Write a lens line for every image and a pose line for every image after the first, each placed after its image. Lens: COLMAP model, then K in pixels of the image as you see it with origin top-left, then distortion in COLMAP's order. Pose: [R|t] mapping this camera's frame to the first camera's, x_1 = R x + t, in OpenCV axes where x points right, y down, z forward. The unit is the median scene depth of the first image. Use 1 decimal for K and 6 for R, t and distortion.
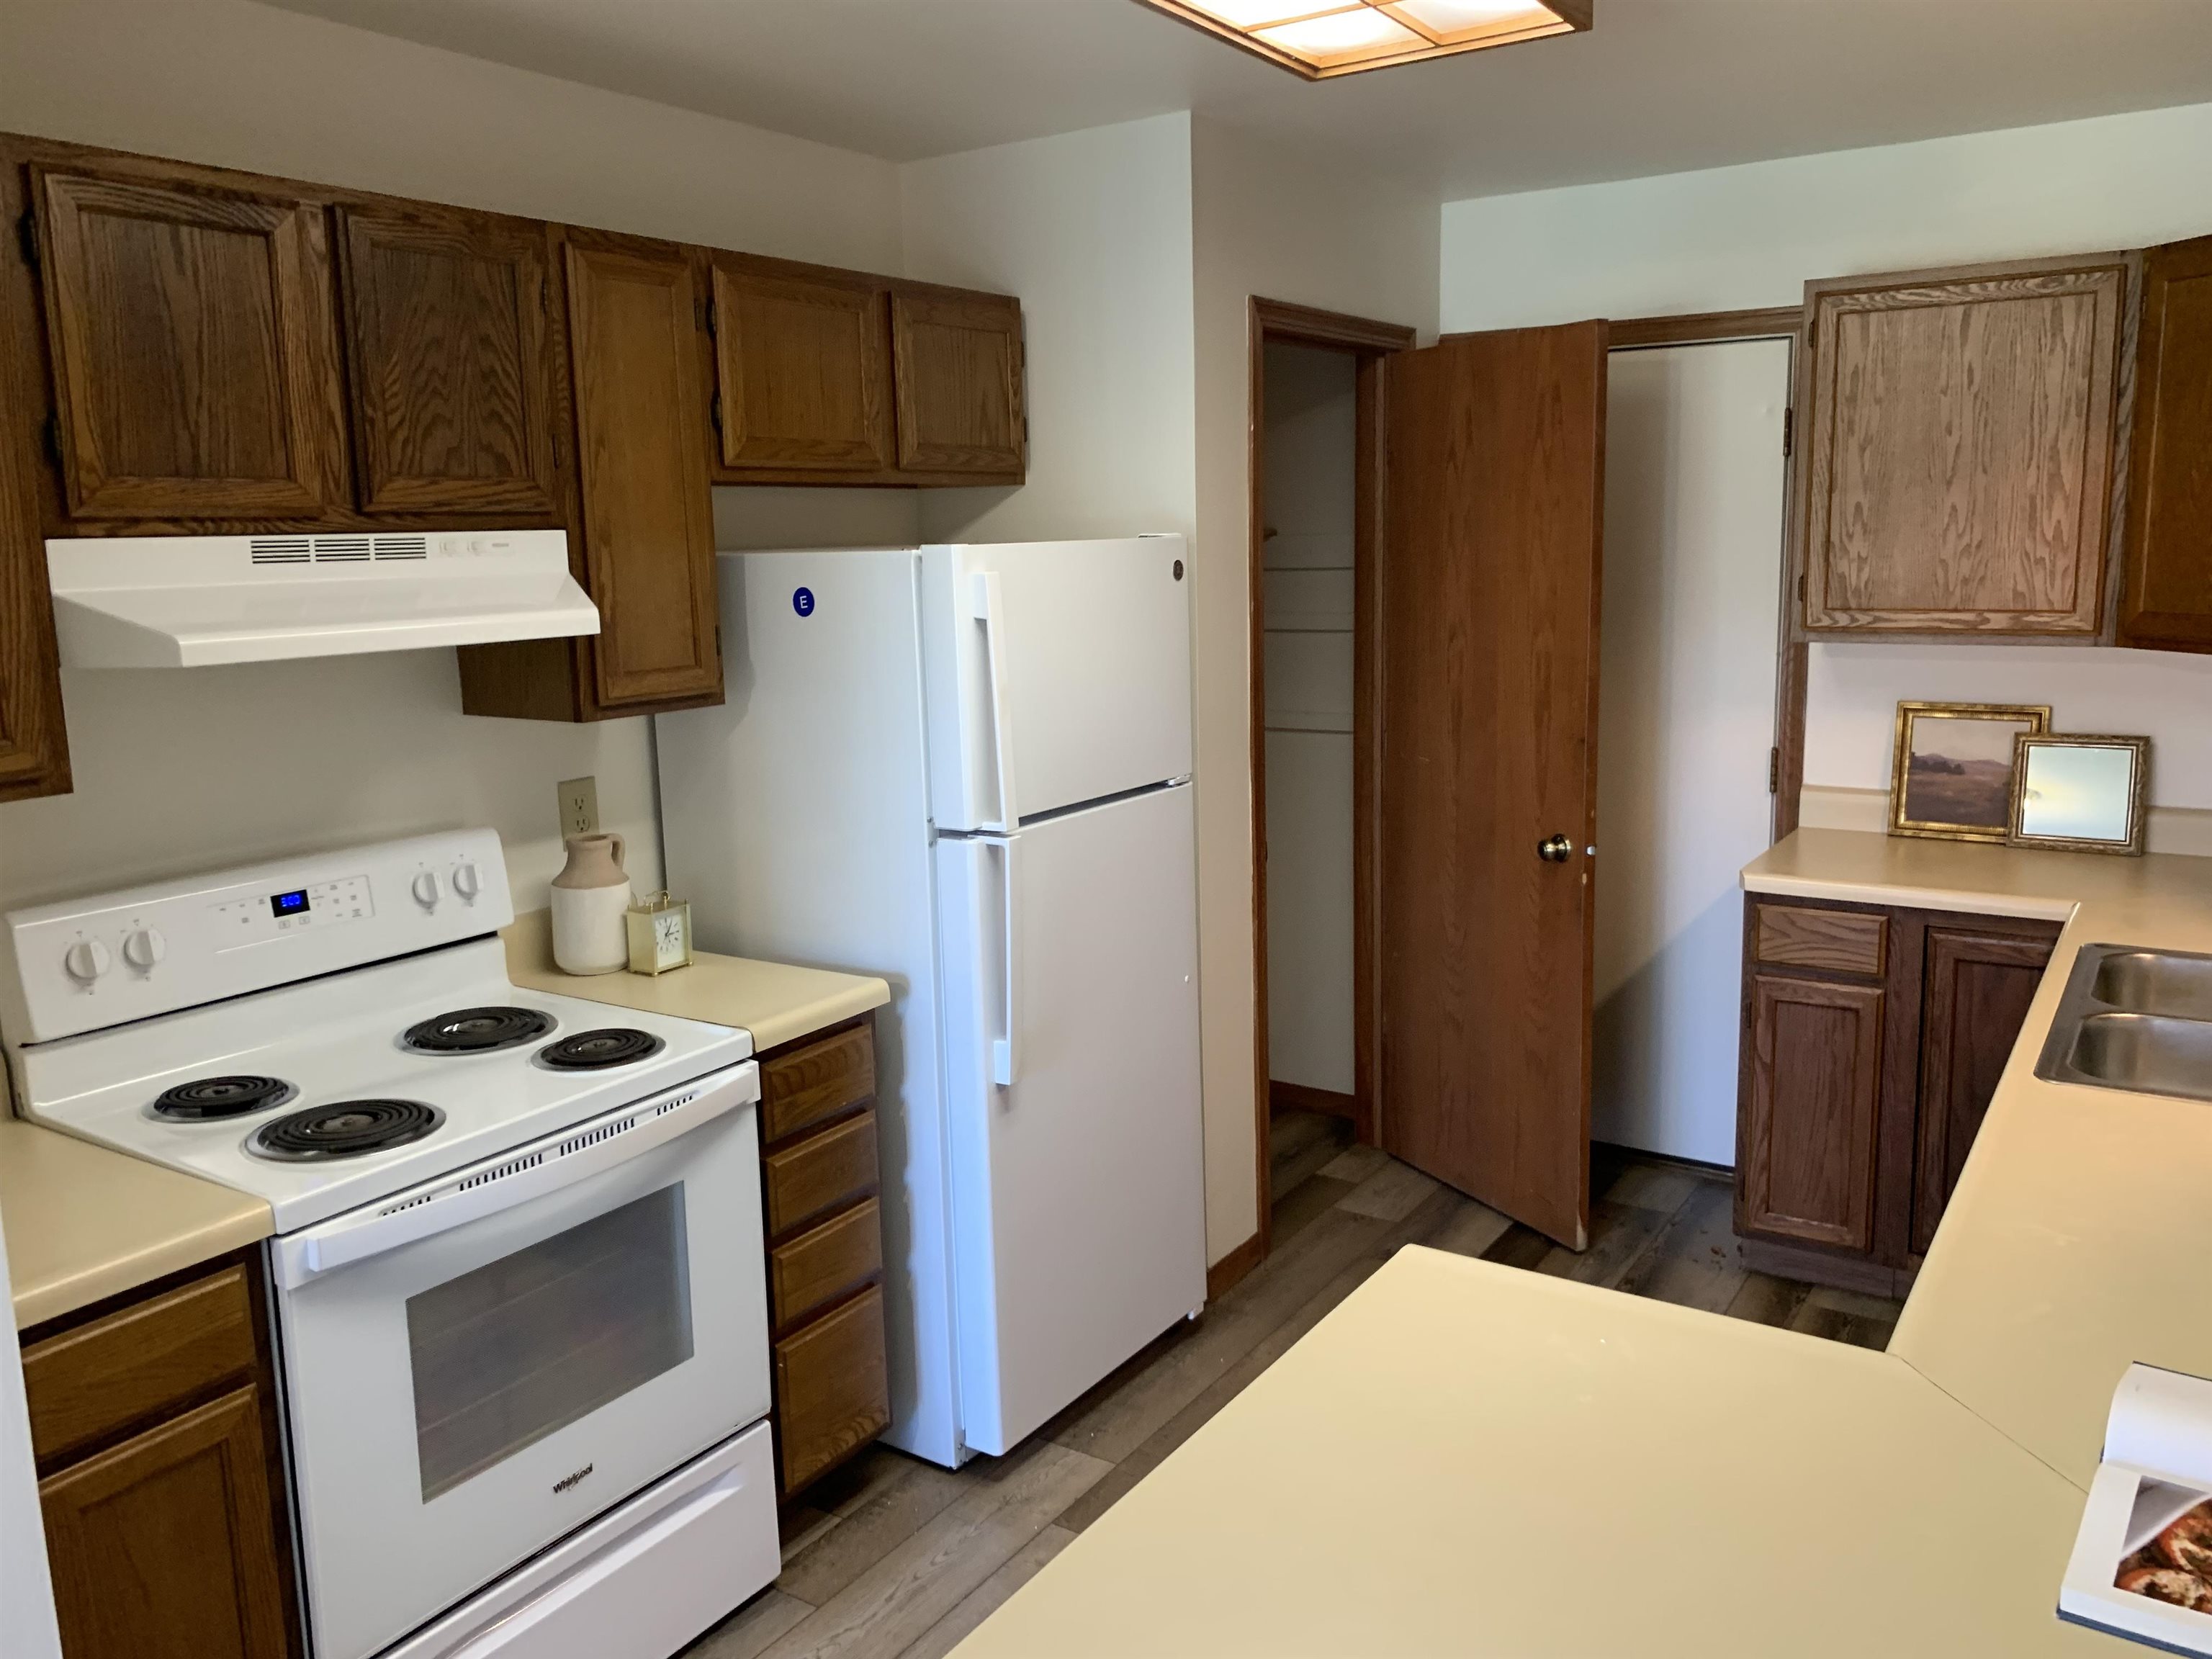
lens RADIAL K [[1671.8, 0, 1106.0], [0, 1671.8, 829.5], [0, 0, 1]] dist [0.008090, -0.015831]
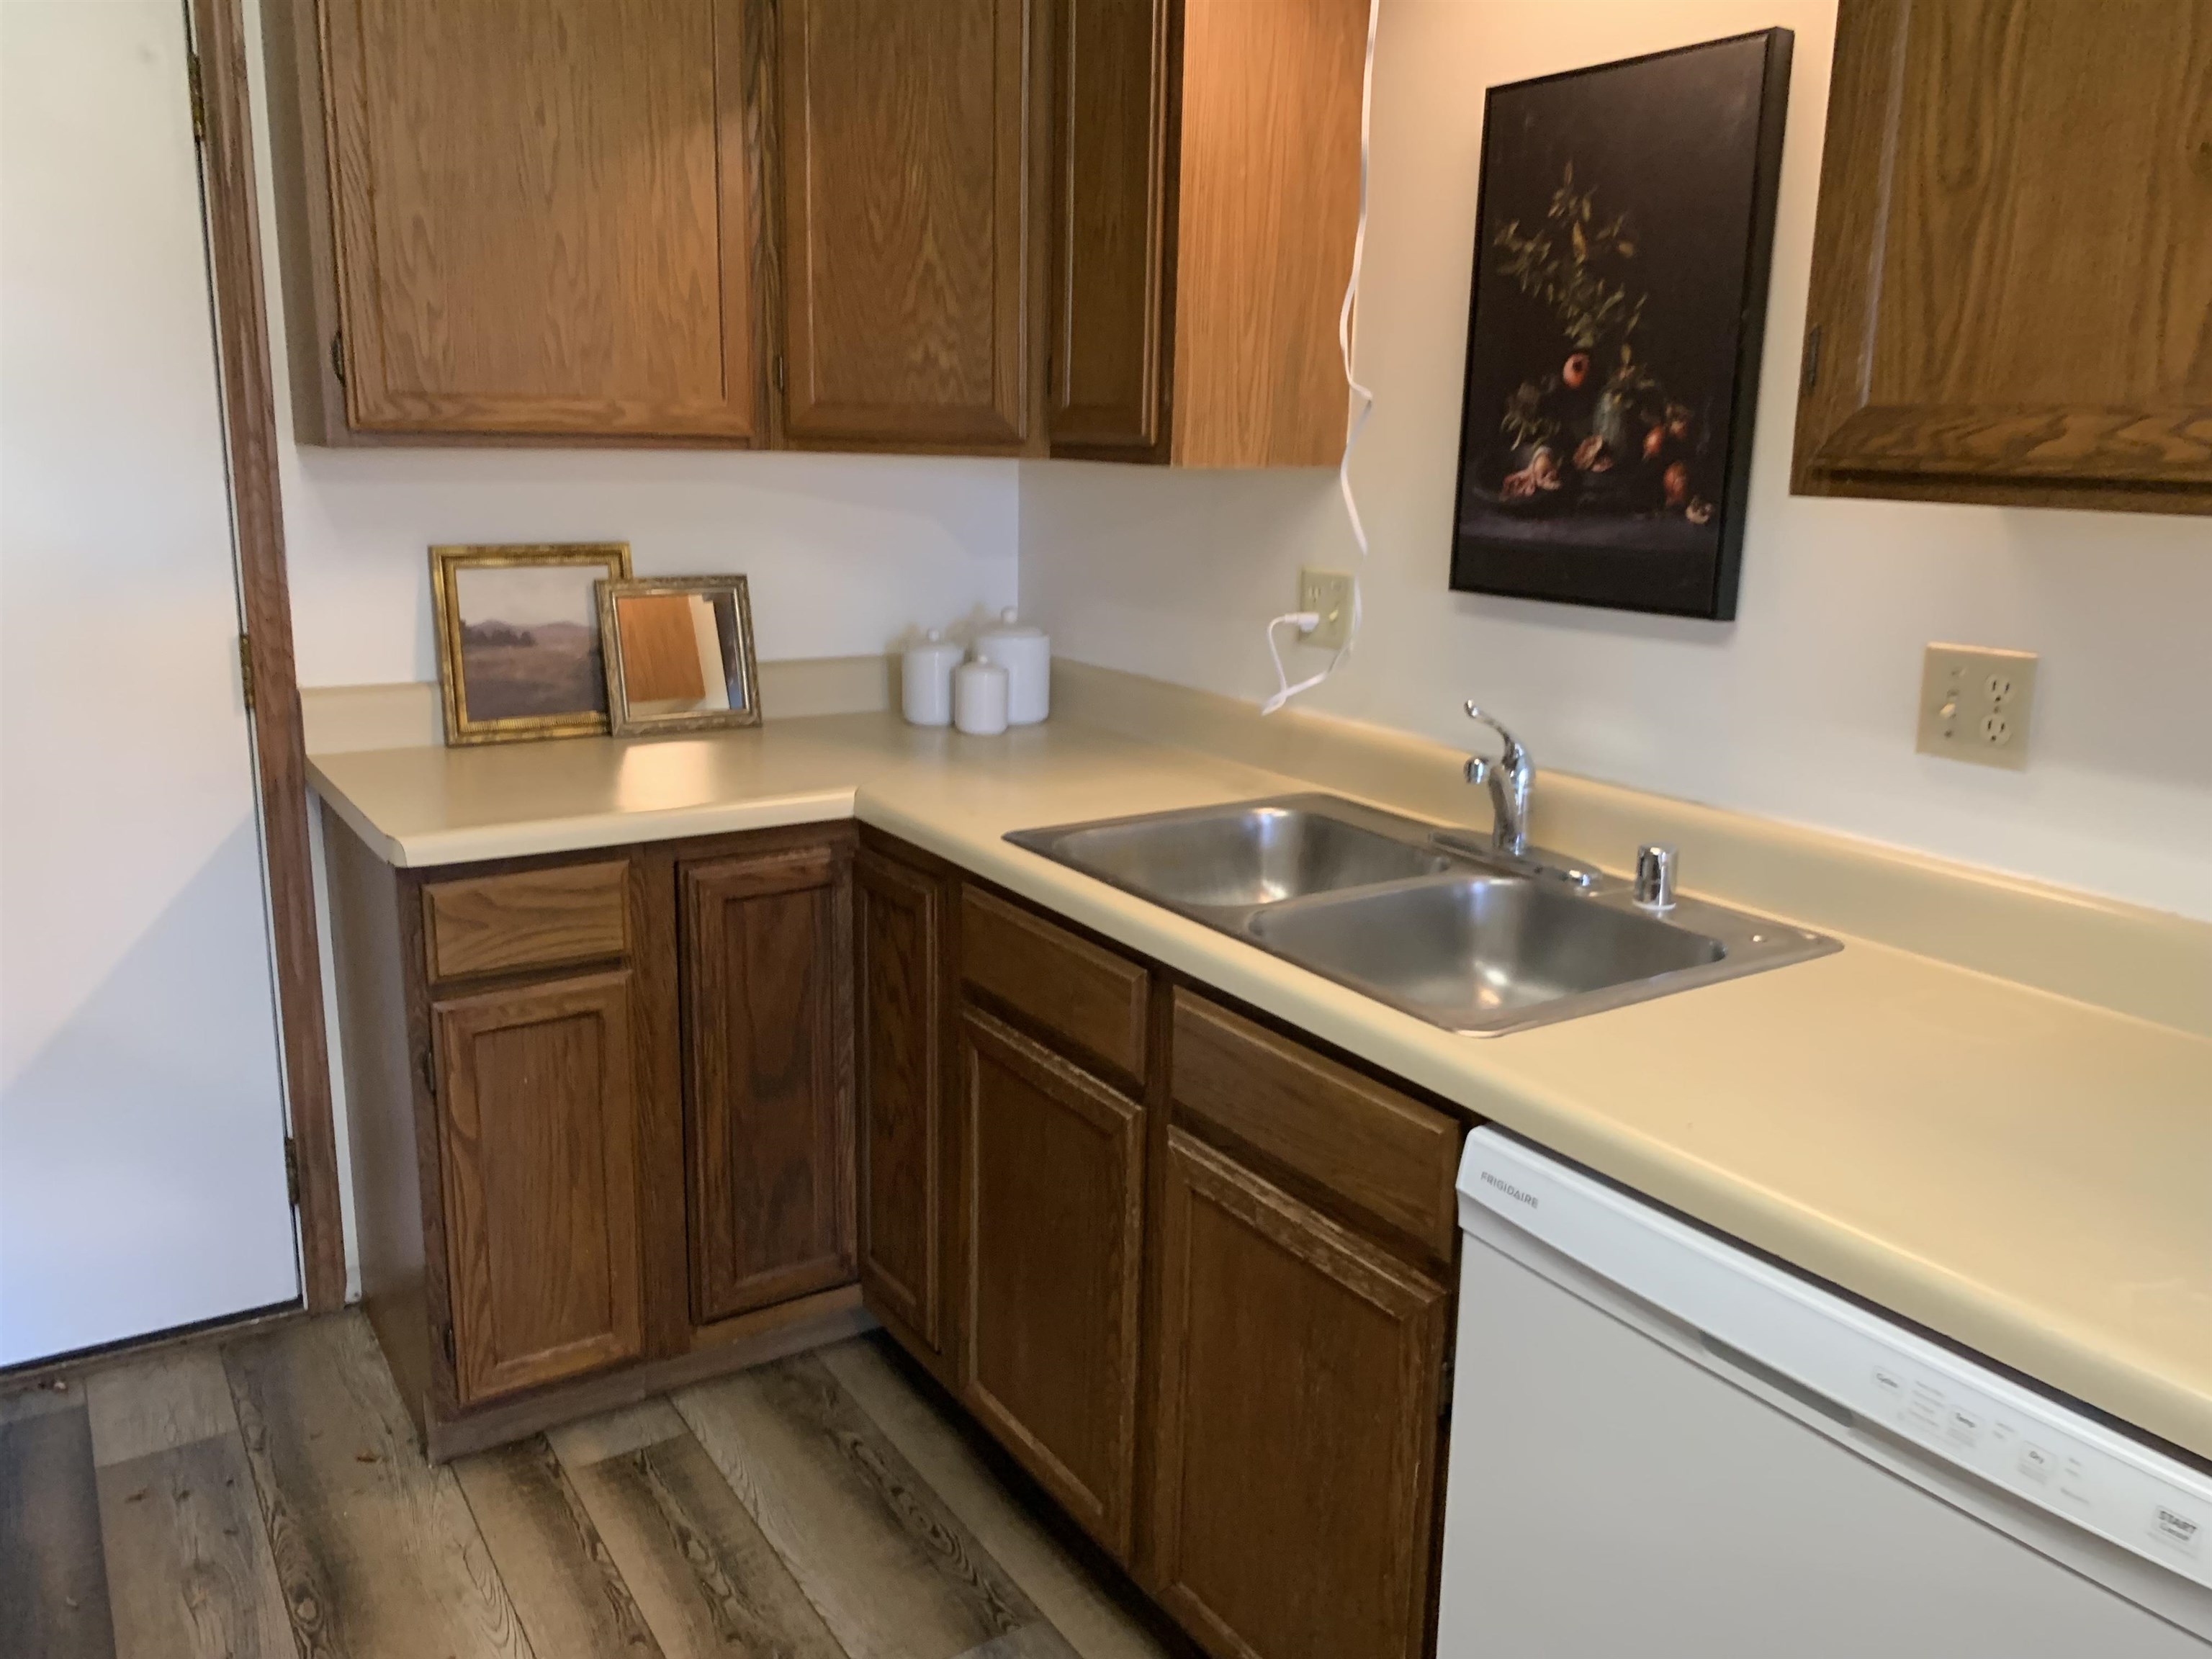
lens RADIAL K [[1685.6, 0, 1105.9], [0, 1685.6, 791.5], [0, 0, 1]] dist [-0.006433, -0.008458]
pose [[0.389329, -0.166973, 0.905838, -0.049218], [0.138347, 0.982877, 0.121712, -0.027174], [-0.910650, 0.077934, 0.405762, 0.530190]]
